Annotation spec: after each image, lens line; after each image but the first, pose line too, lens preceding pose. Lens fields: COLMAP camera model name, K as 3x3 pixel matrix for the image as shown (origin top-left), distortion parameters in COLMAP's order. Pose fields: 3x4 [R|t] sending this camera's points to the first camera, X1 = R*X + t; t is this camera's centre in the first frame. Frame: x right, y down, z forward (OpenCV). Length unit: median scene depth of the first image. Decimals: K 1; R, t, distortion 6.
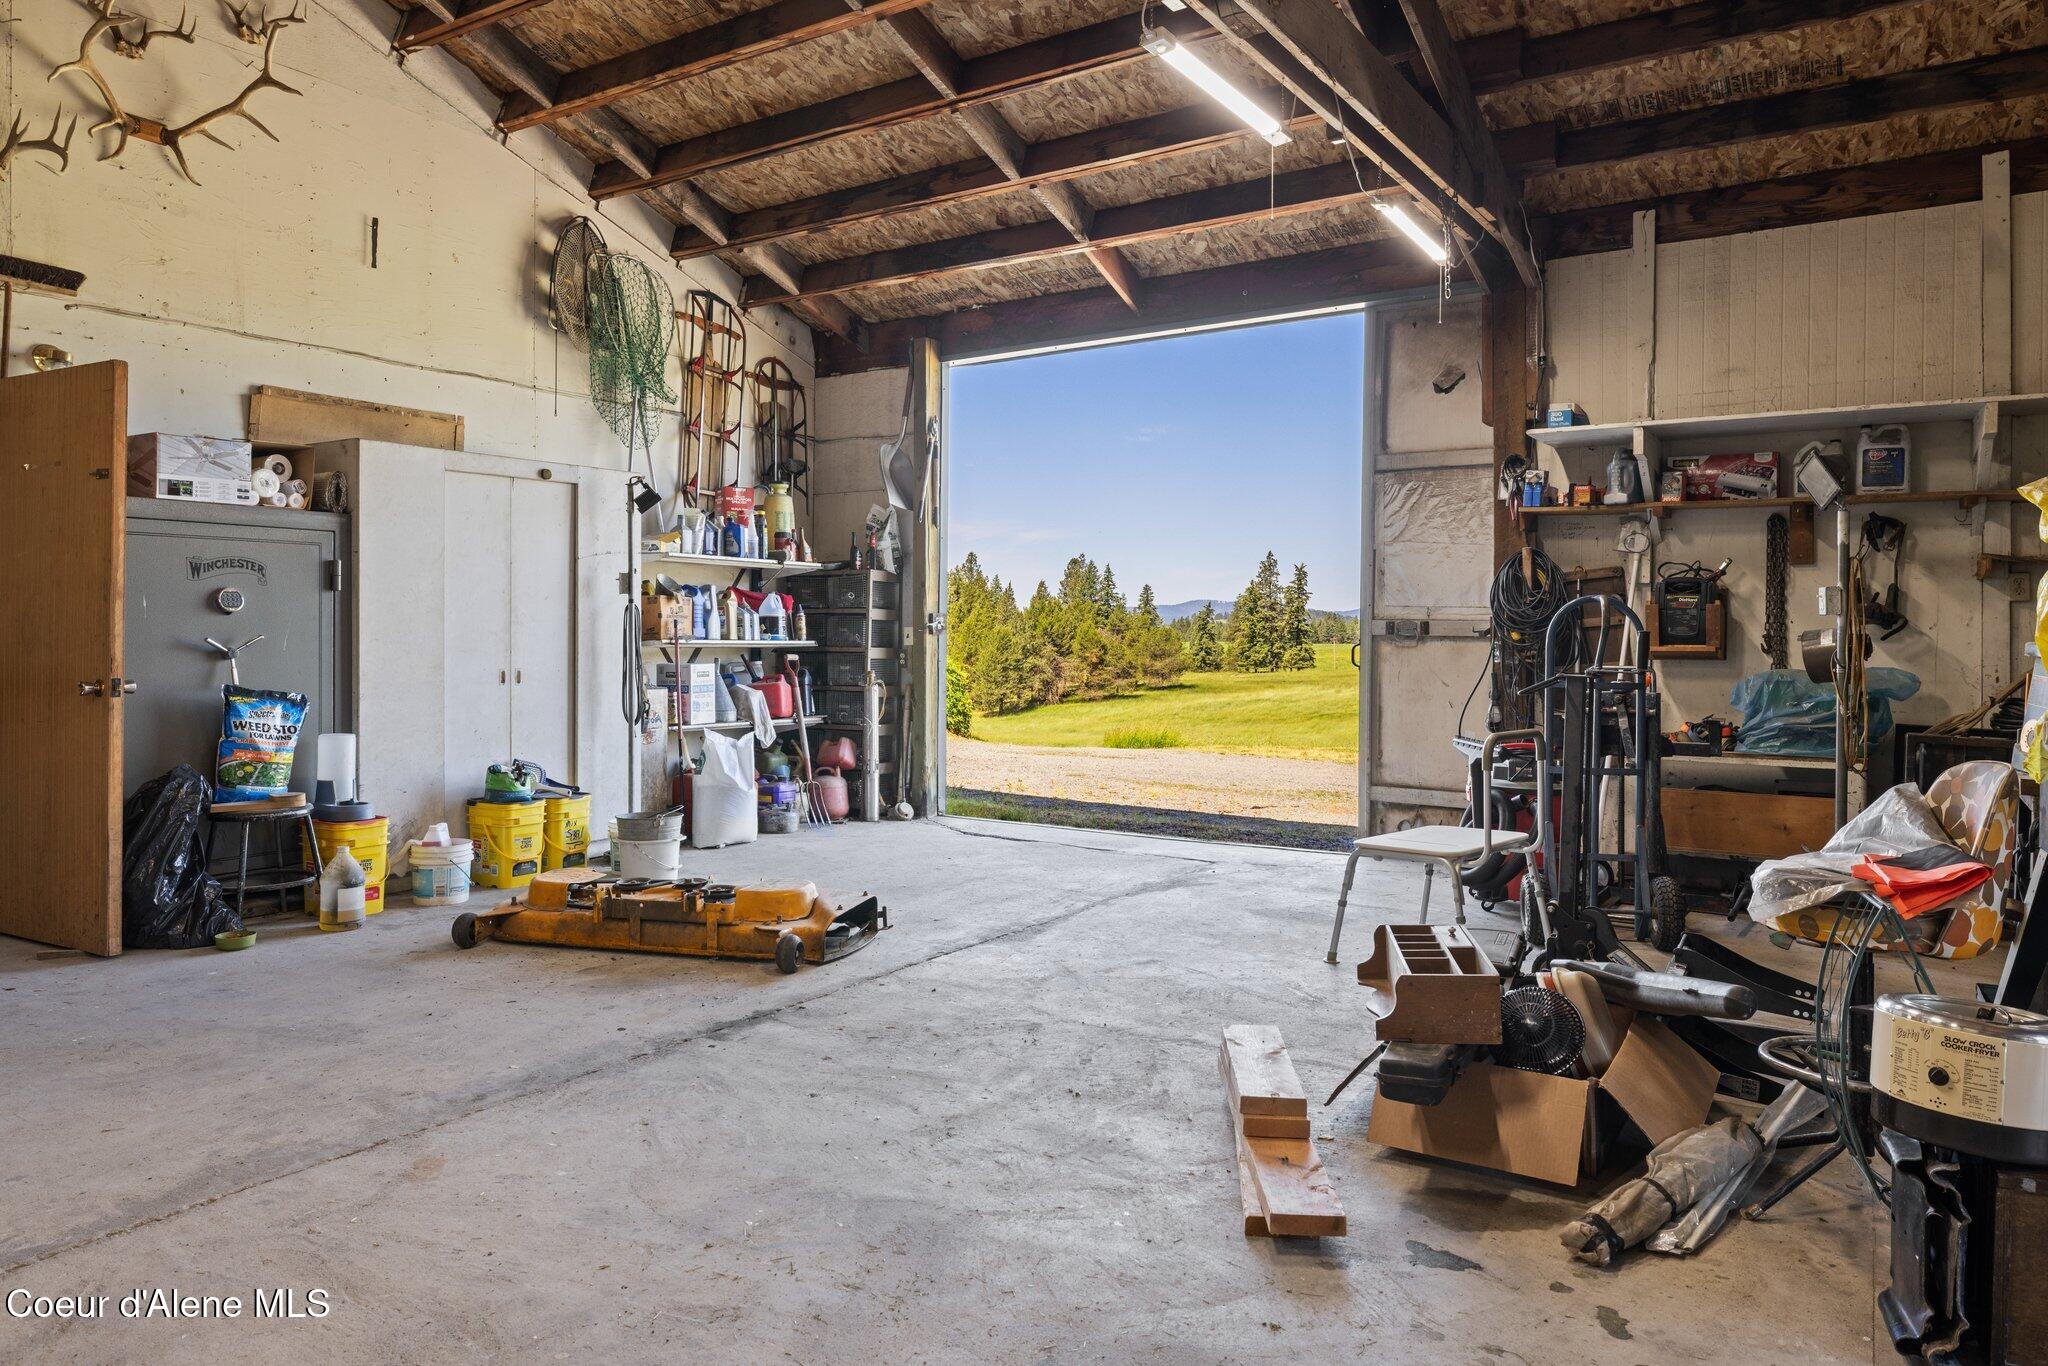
lens RADIAL K [[1363.6, 0, 995.9], [0, 1363.6, 639.5], [0, 0, 1]] dist [0.000718, 0.000060]
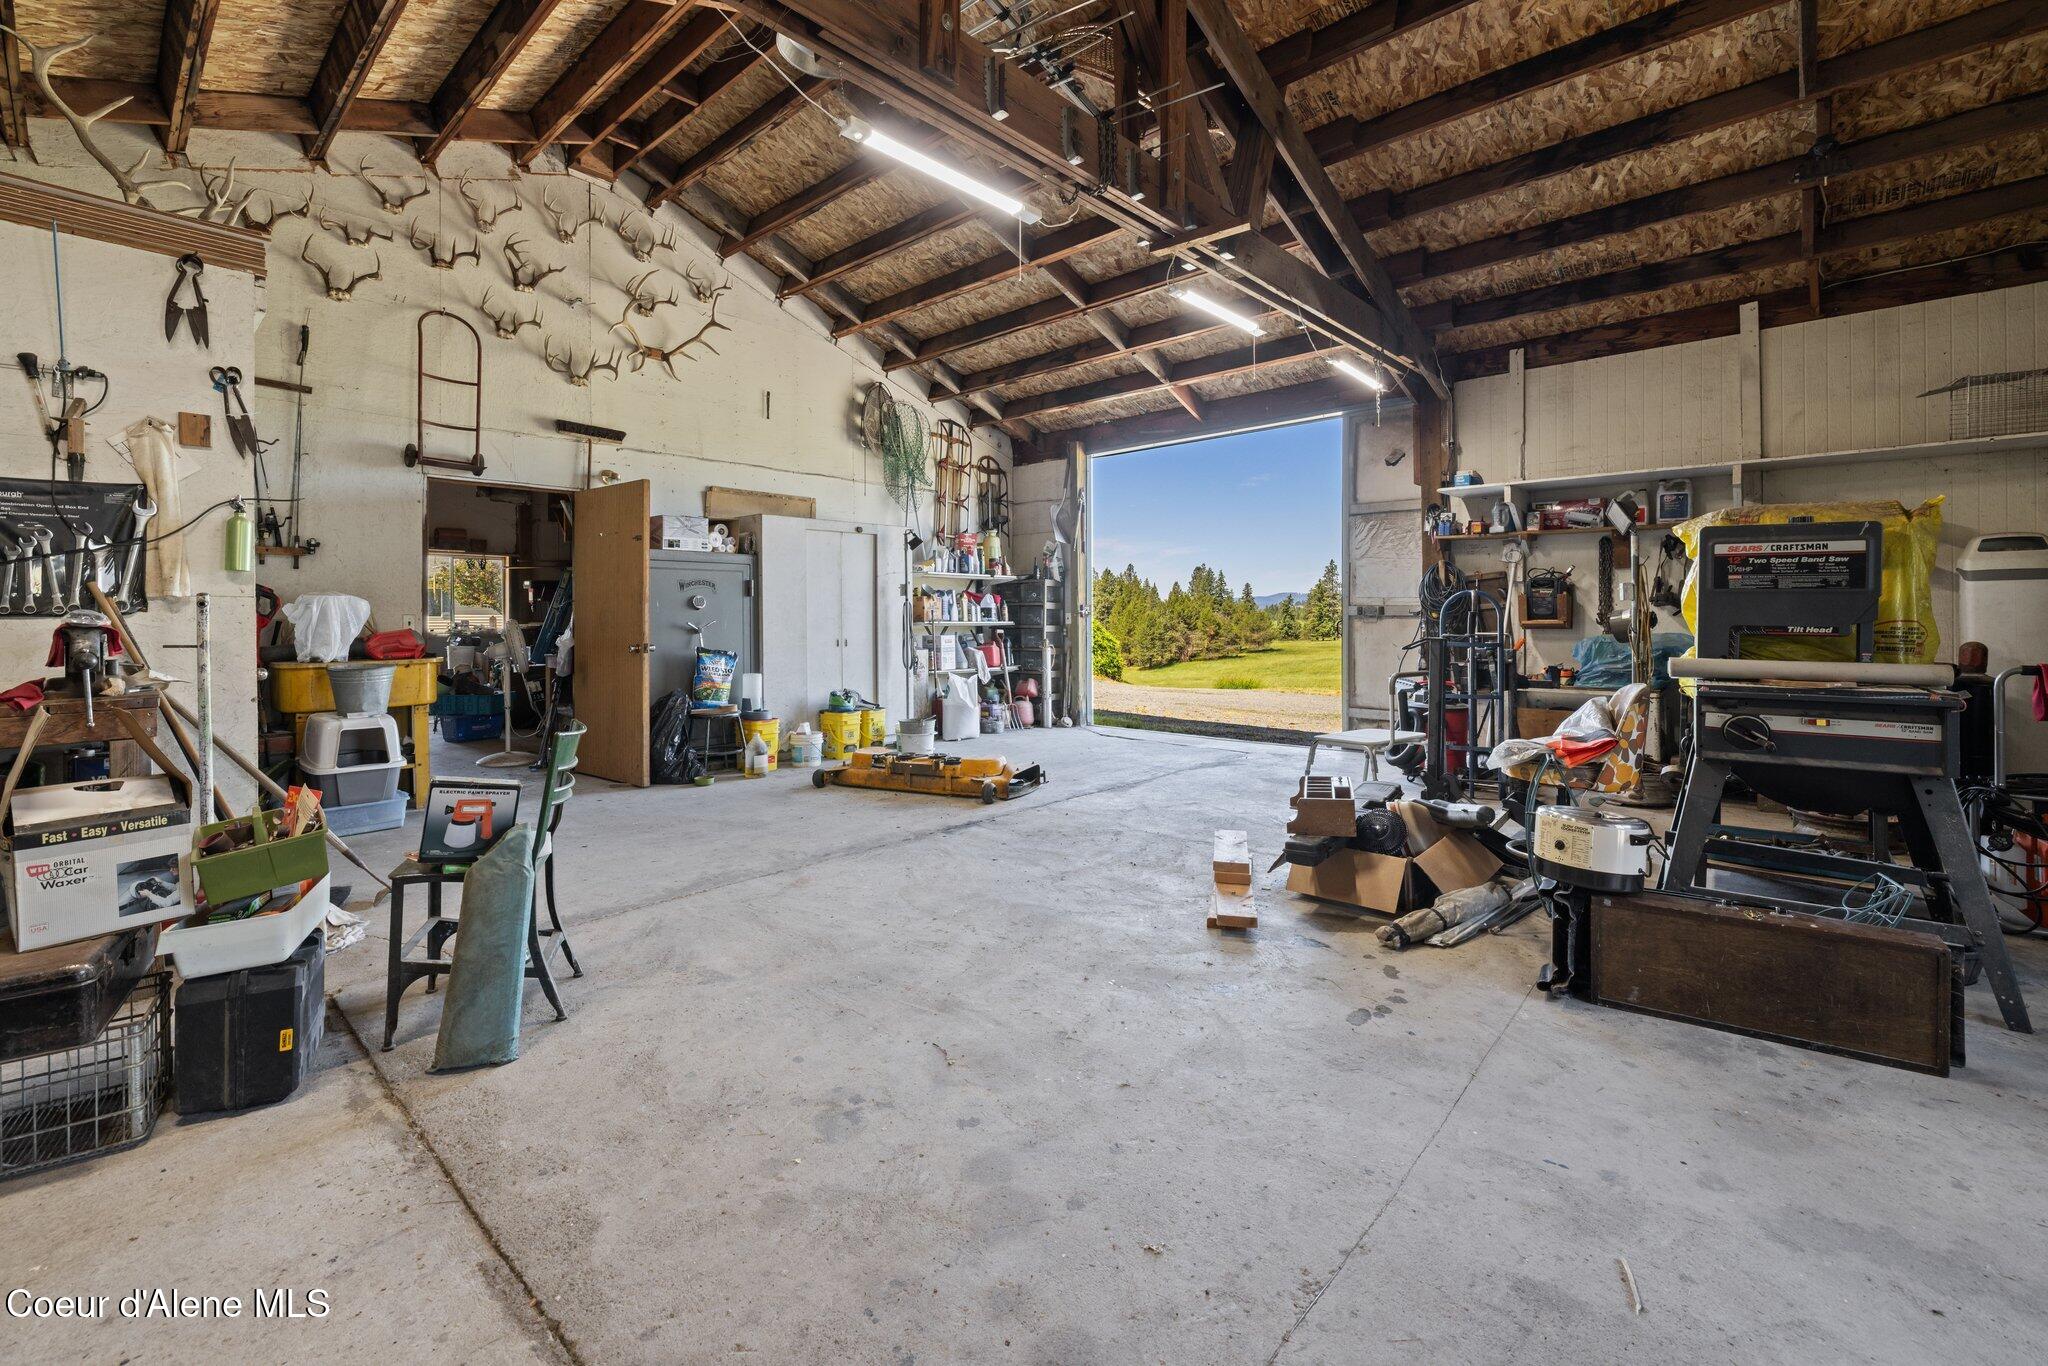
lens RADIAL K [[875.6, 0, 1009.9], [0, 875.6, 625.4], [0, 0, 1]] dist [0.001223, 0.000252]
pose [[0.988037, -0.007237, -0.154046, 0.046440], [0.008063, 0.999956, 0.004738, 0.000799], [0.154005, -0.005924, 0.988052, -0.120473]]
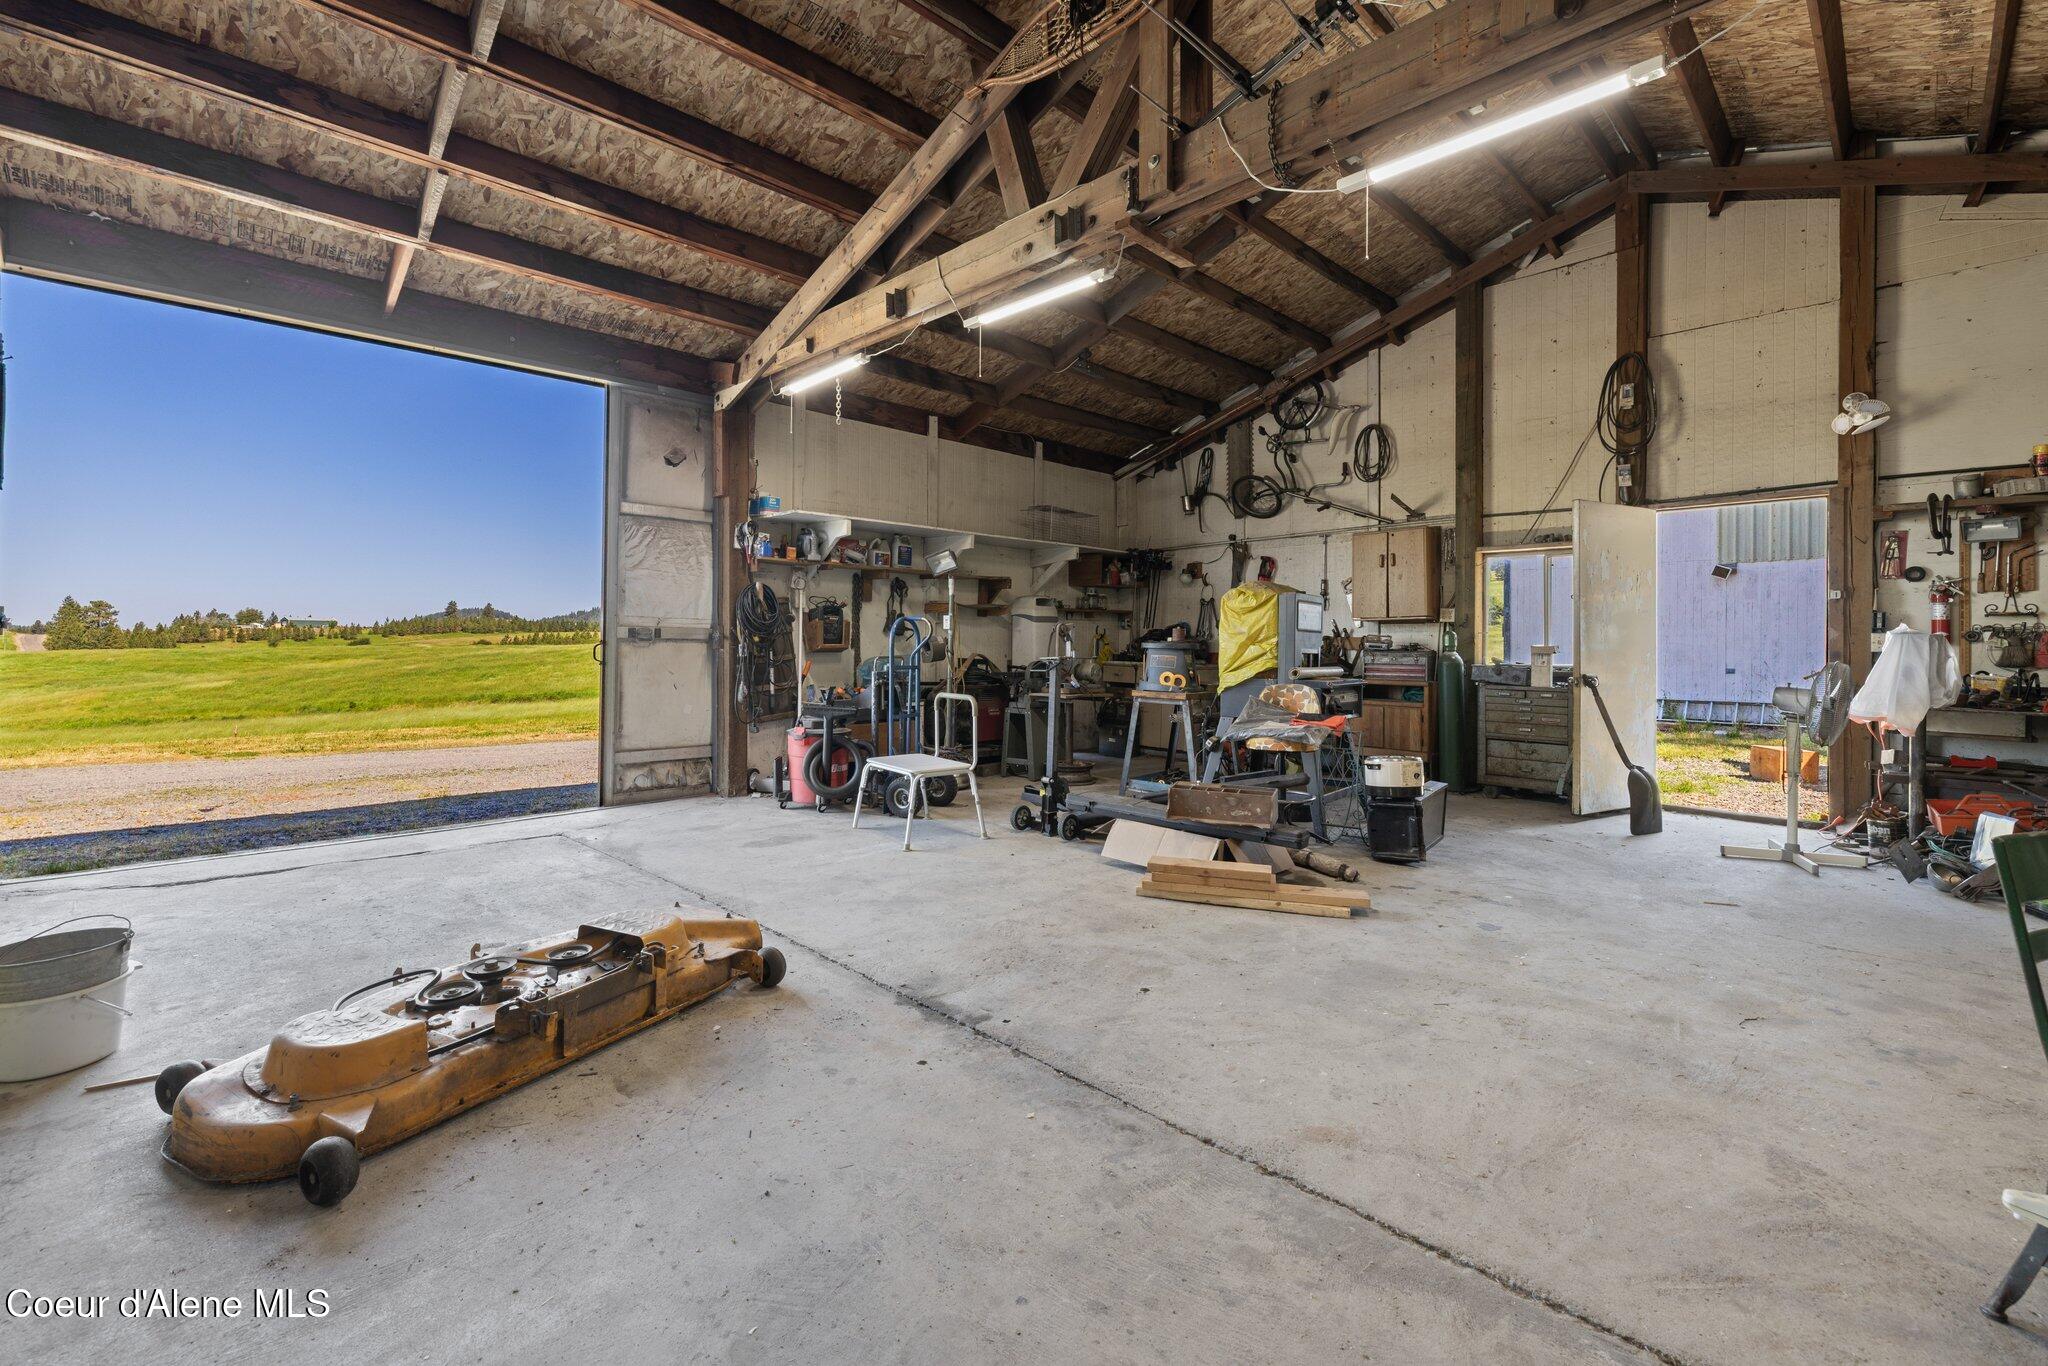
lens RADIAL K [[876.1, 0, 1024.8], [0, 876.1, 641.9], [0, 0, 1]] dist [0.001314, 0.000335]
pose [[0.205056, -0.004898, 0.978738, -0.583968], [-0.000161, 0.999987, 0.005038, -0.004768], [-0.978750, -0.001190, 0.205052, 0.555267]]
